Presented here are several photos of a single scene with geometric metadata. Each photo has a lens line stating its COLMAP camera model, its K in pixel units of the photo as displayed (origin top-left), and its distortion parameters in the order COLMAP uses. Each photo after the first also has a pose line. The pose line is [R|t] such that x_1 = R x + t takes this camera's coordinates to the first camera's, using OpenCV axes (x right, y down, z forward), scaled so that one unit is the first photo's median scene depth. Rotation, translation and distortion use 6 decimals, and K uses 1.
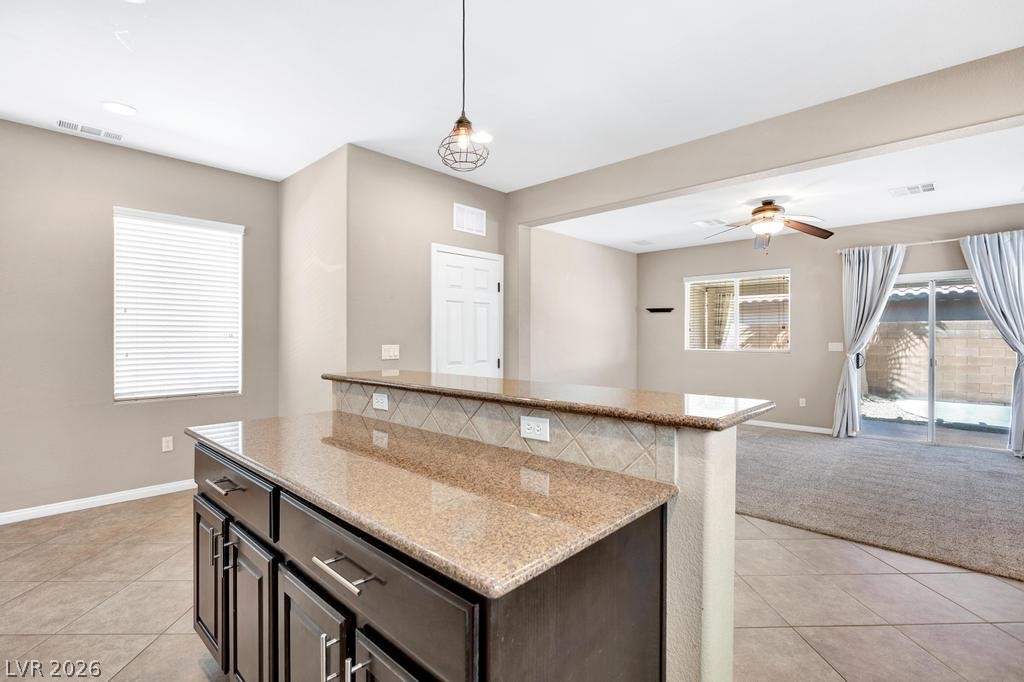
lens RADIAL K [[484.7, 0, 517.5], [0, 484.7, 346.1], [0, 0, 1]] dist [-0.009626, 0.001415]
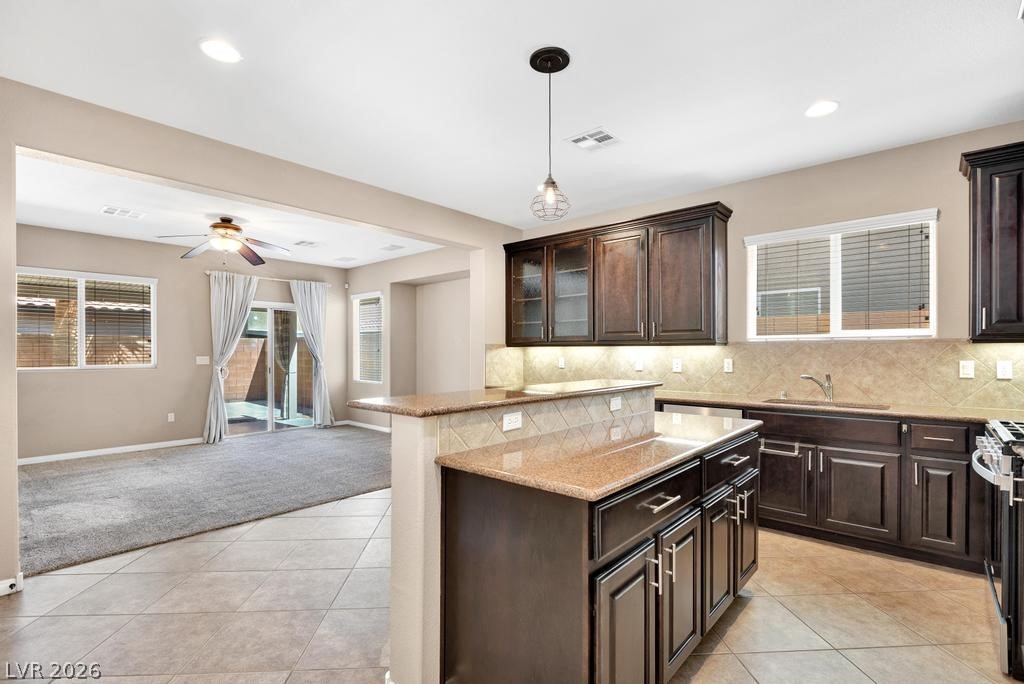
lens RADIAL K [[484.7, 0, 501.1], [0, 484.7, 348.1], [0, 0, 1]] dist [-0.009626, 0.001415]
pose [[-0.030928, 0.006737, 0.999499, -0.468191], [0.015520, 0.999860, -0.006259, -0.008407], [-0.999401, 0.015319, -0.031028, 0.400510]]
